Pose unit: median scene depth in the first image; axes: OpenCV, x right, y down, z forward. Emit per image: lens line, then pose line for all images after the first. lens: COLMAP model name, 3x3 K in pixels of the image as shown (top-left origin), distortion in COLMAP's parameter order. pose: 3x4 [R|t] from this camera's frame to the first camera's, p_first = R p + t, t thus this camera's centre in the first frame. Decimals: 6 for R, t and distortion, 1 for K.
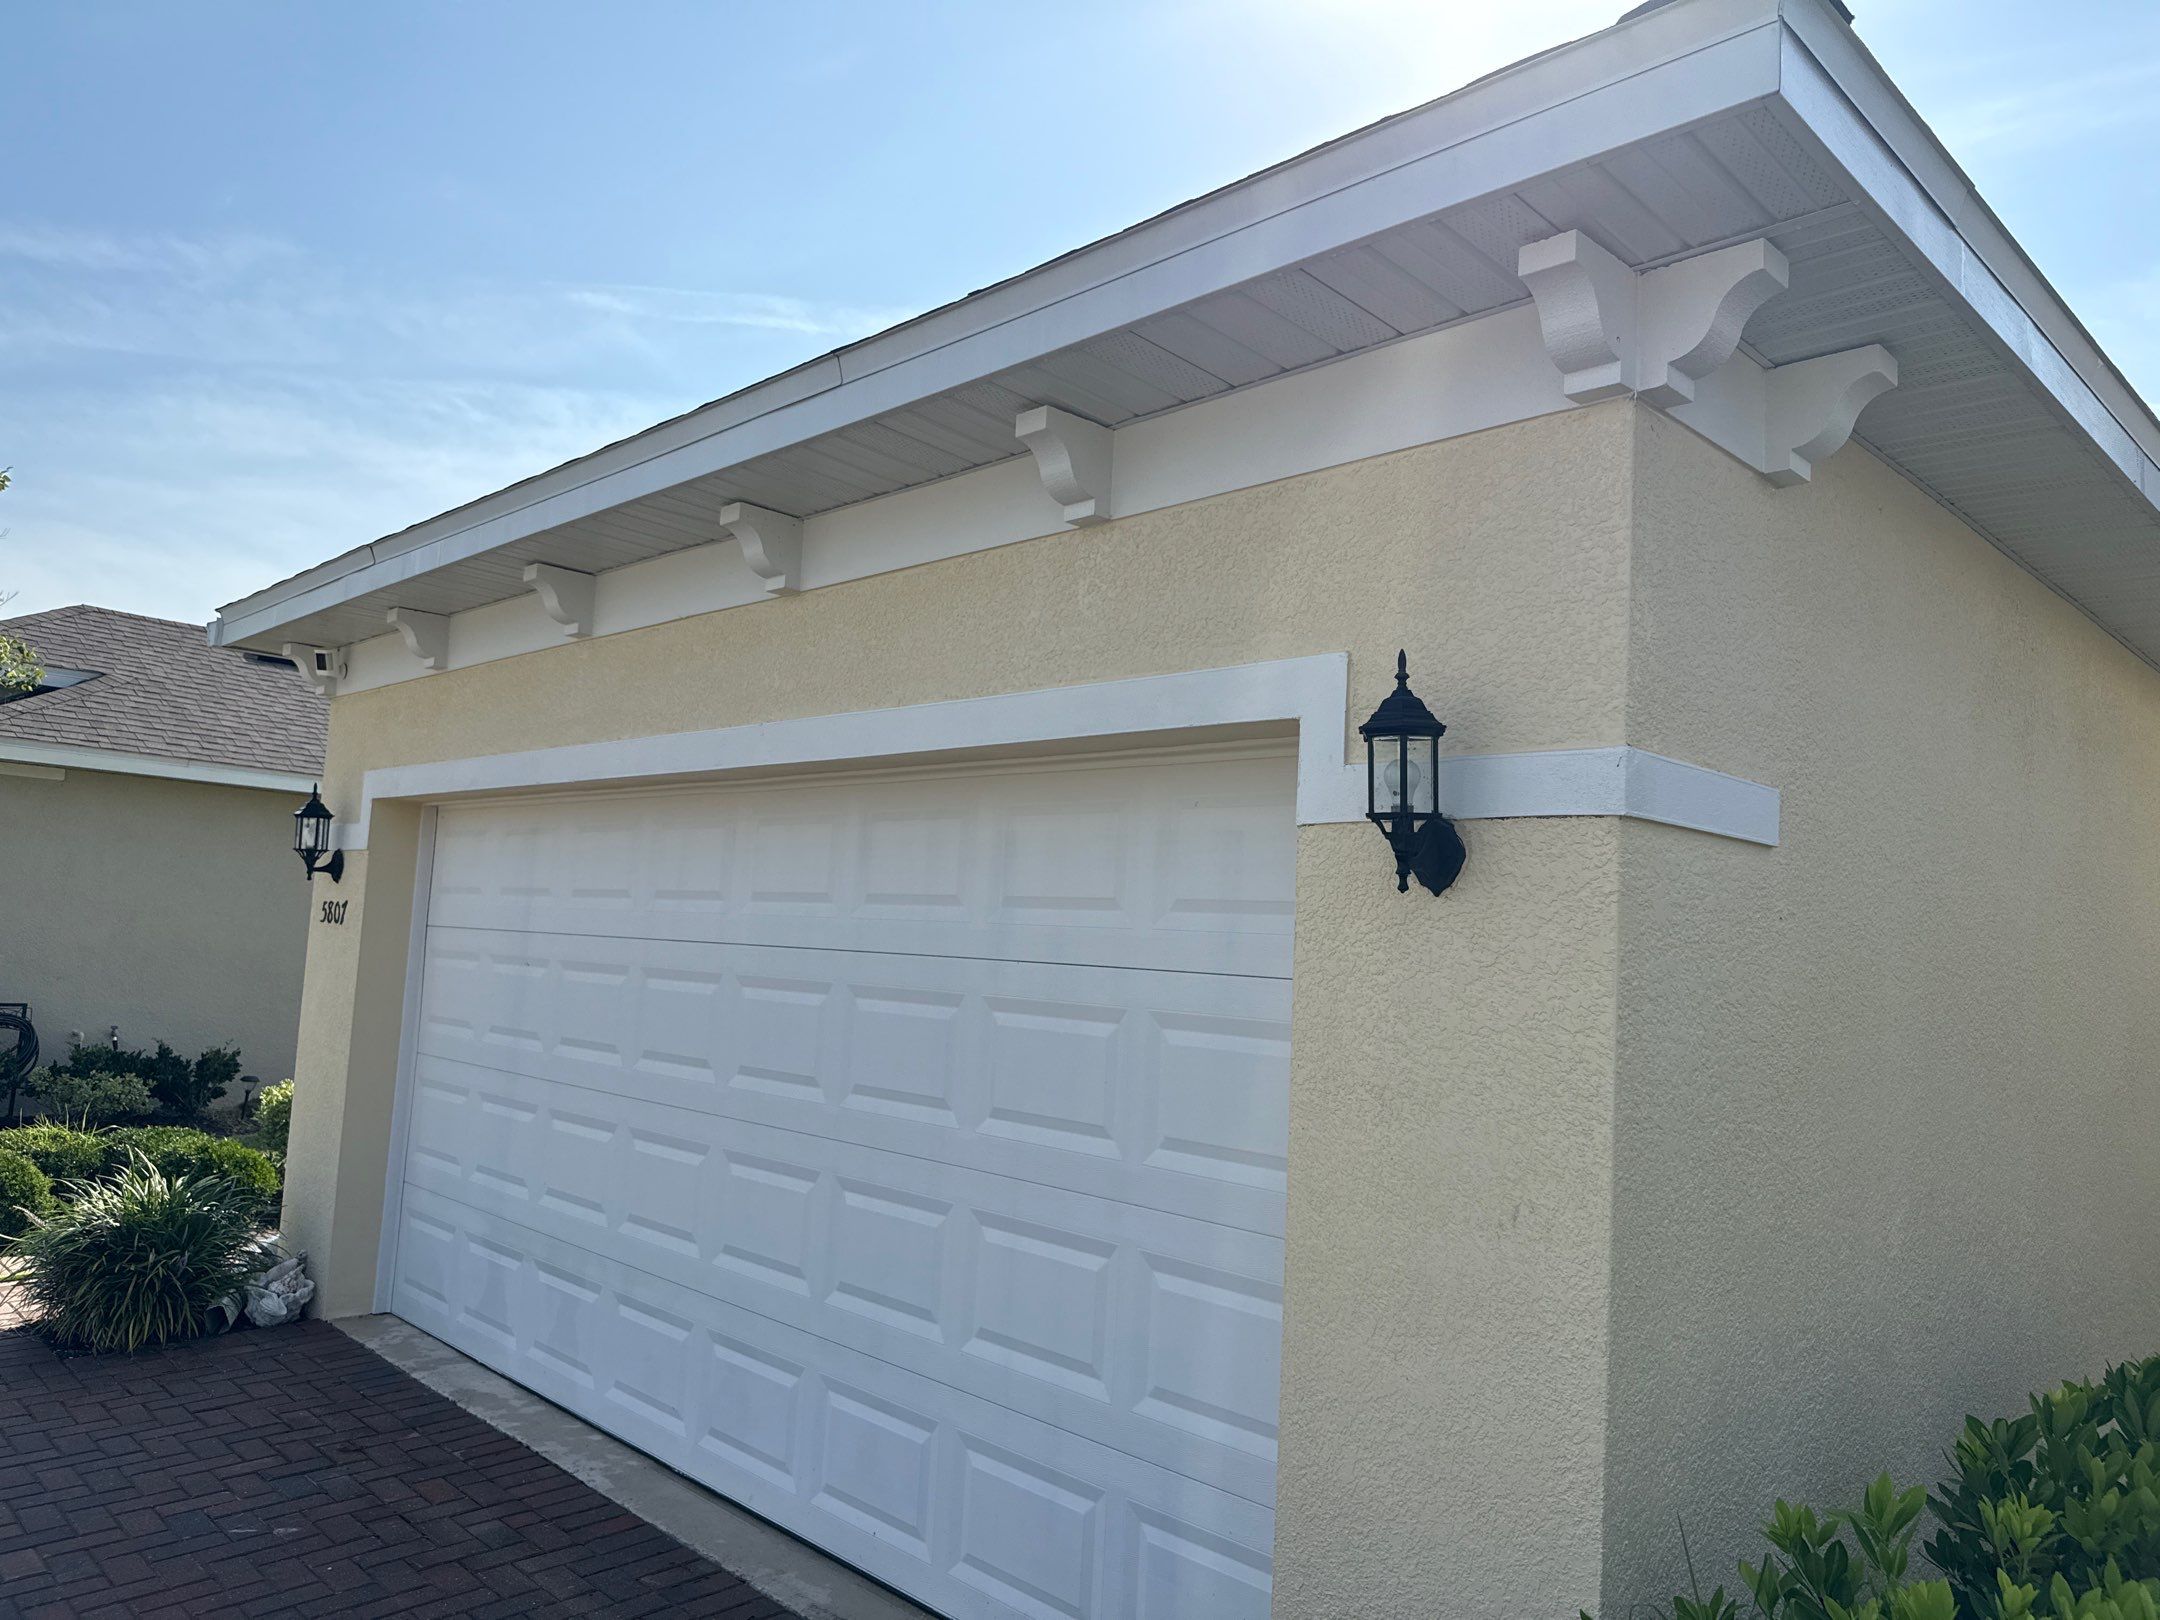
lens RADIAL K [[1521.1, 0, 1080.0], [0, 1521.1, 810.0], [0, 0, 1]] dist [0.158626, -0.306735]
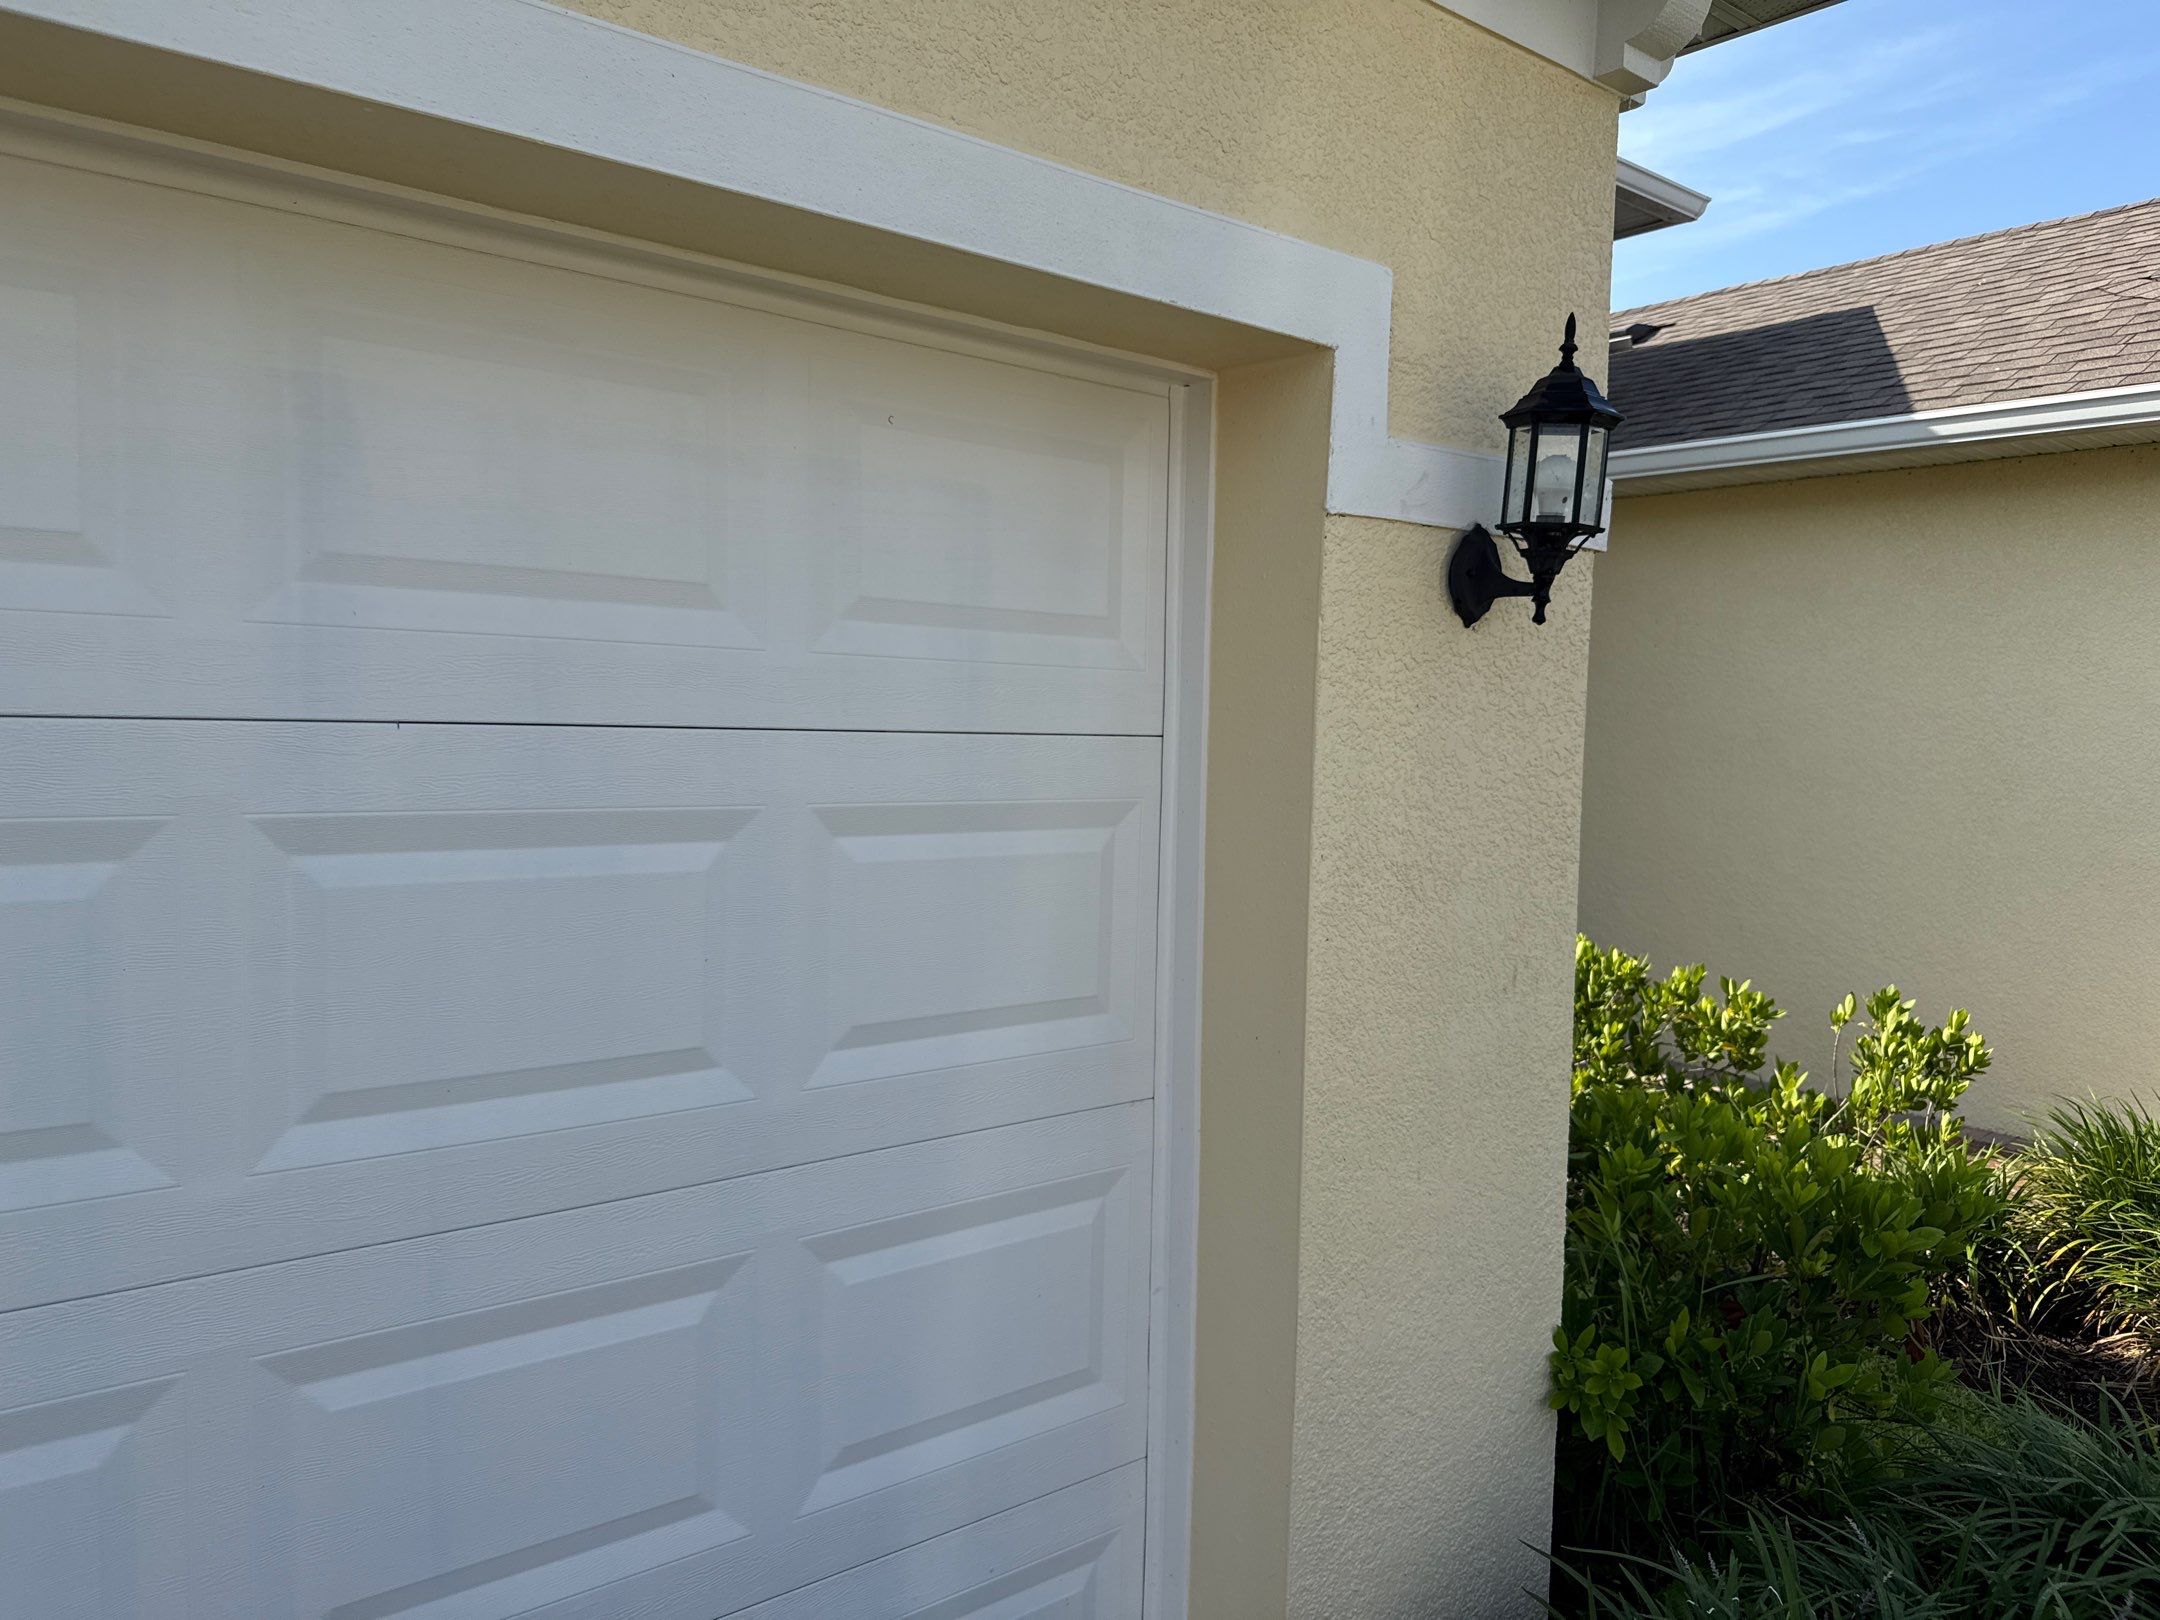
lens RADIAL K [[1521.1, 0, 1080.0], [0, 1521.1, 810.0], [0, 0, 1]] dist [0.158626, -0.306735]
pose [[0.084032, -0.108713, 0.990515, -0.618885], [-0.109511, 0.987002, 0.117618, 0.079971], [-0.990427, -0.118356, 0.071034, 1.151866]]
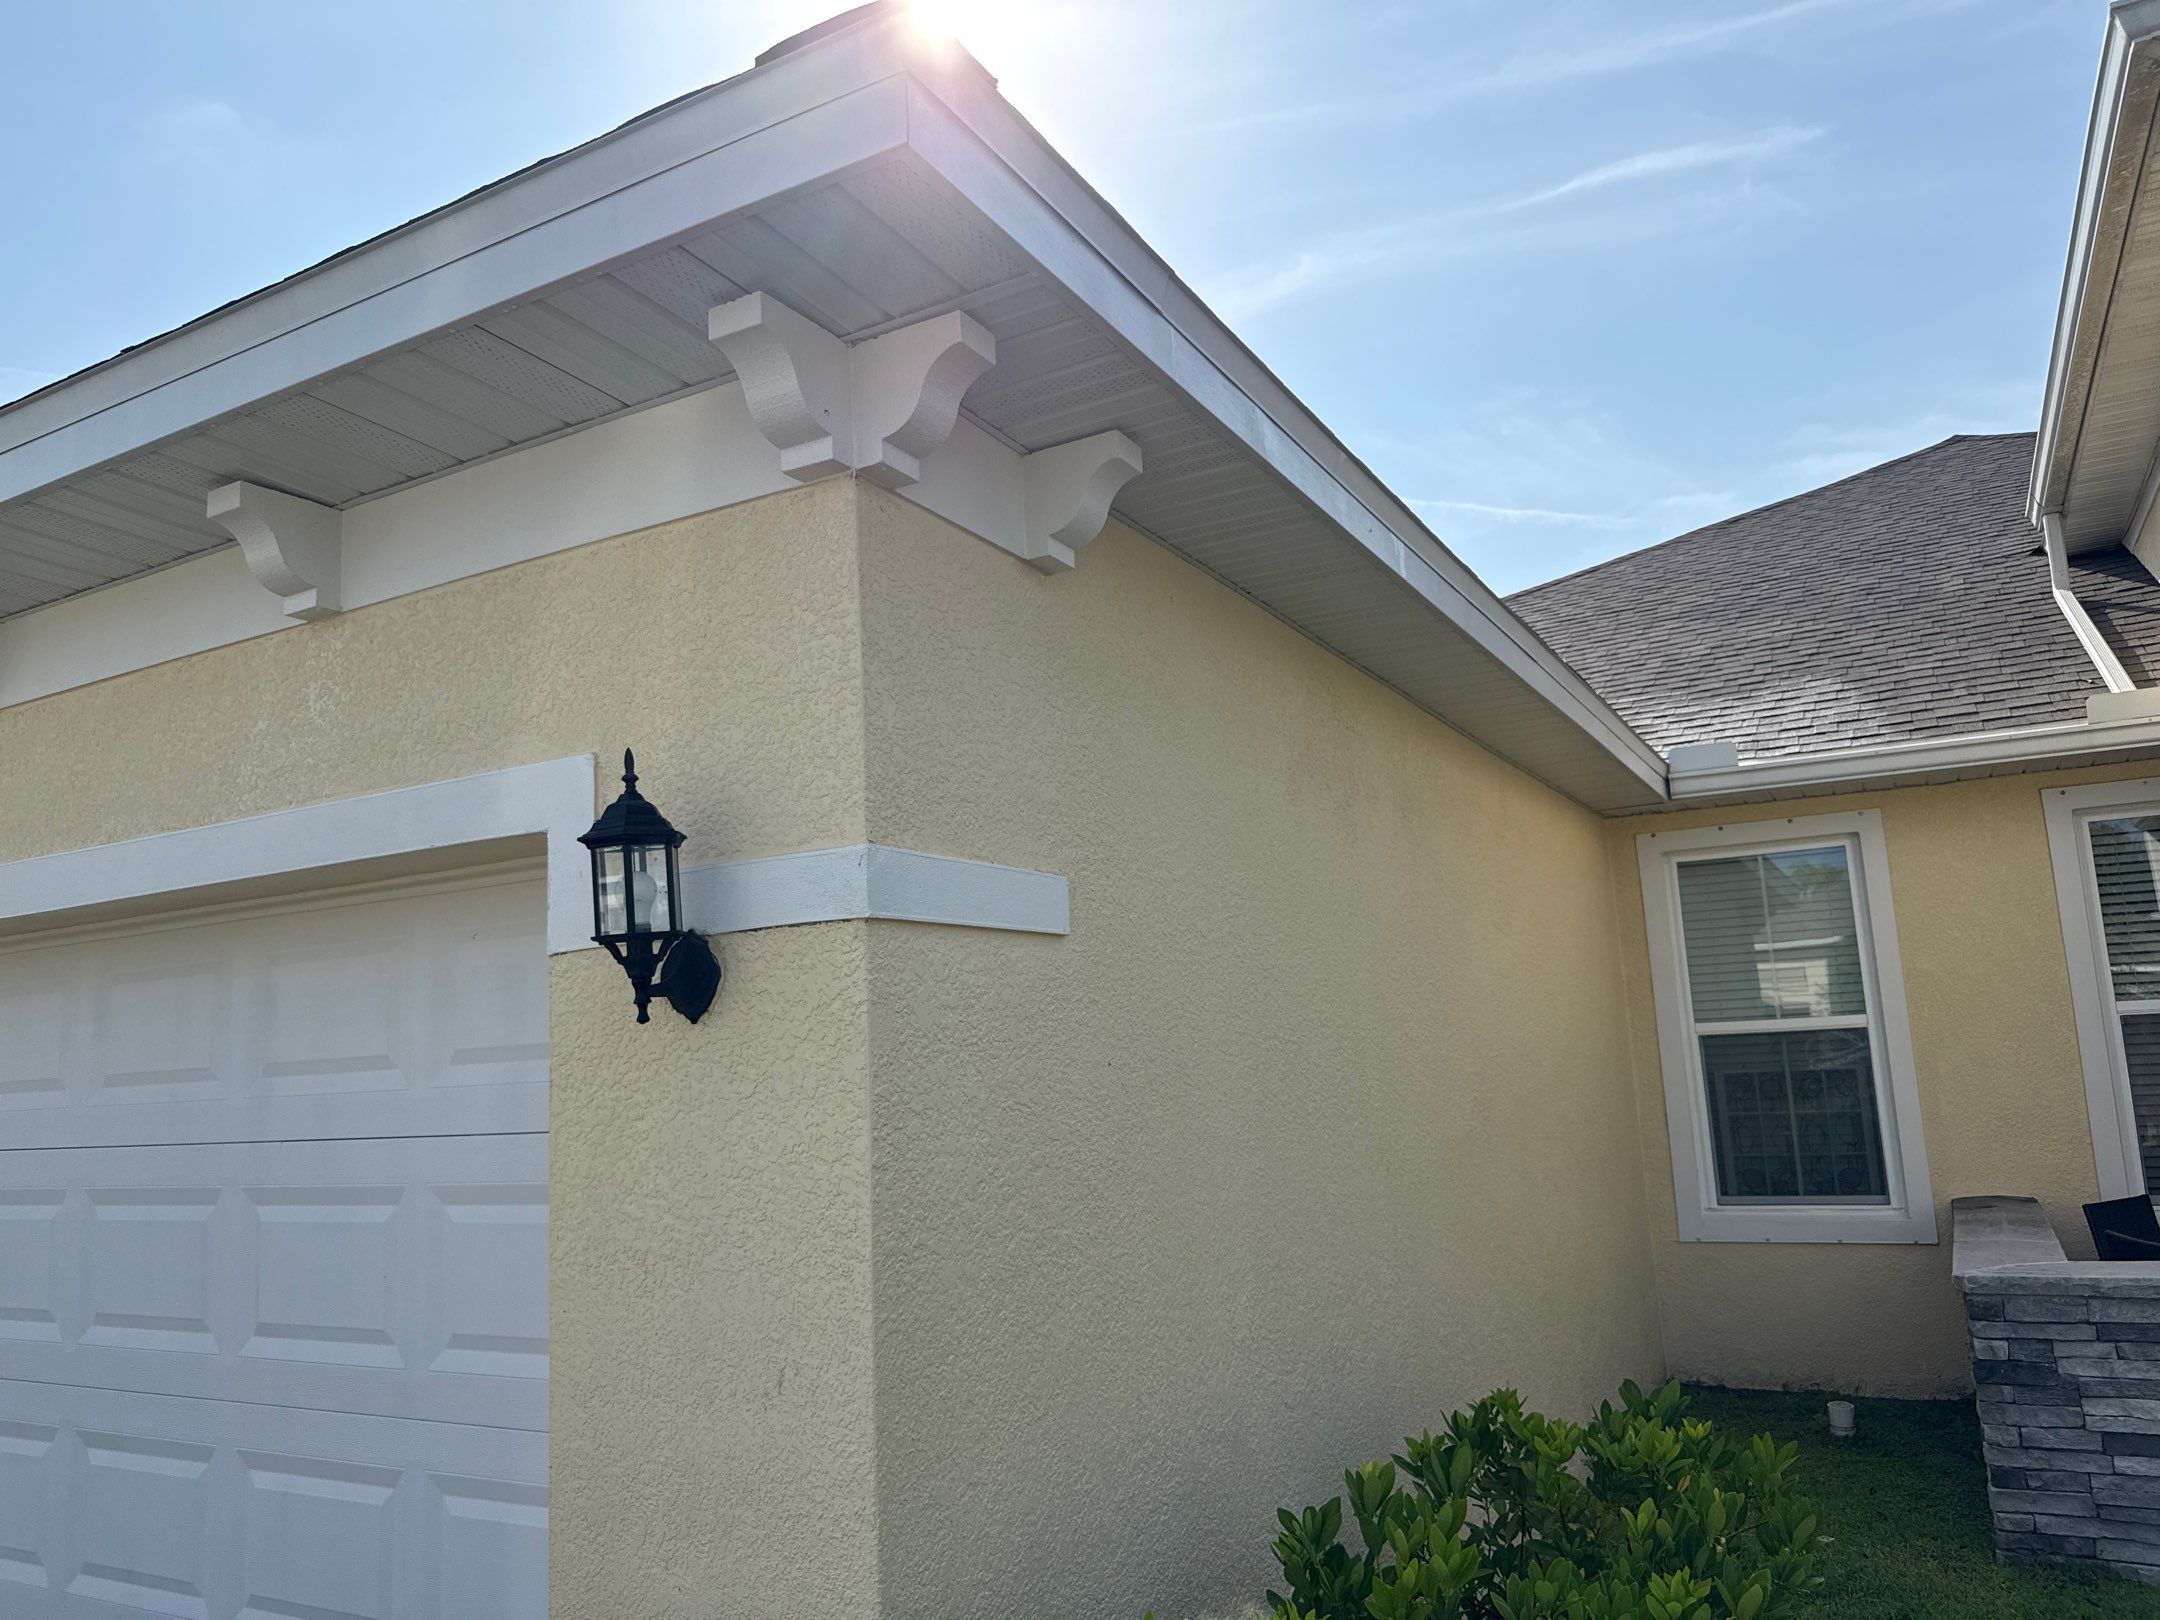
lens RADIAL K [[1521.1, 0, 1080.0], [0, 1521.1, 810.0], [0, 0, 1]] dist [0.158626, -0.306735]
pose [[0.952382, -0.053604, 0.300160, 0.187793], [0.074353, 0.995536, -0.058128, 0.001701], [-0.295704, 0.077678, 0.952116, 0.078652]]
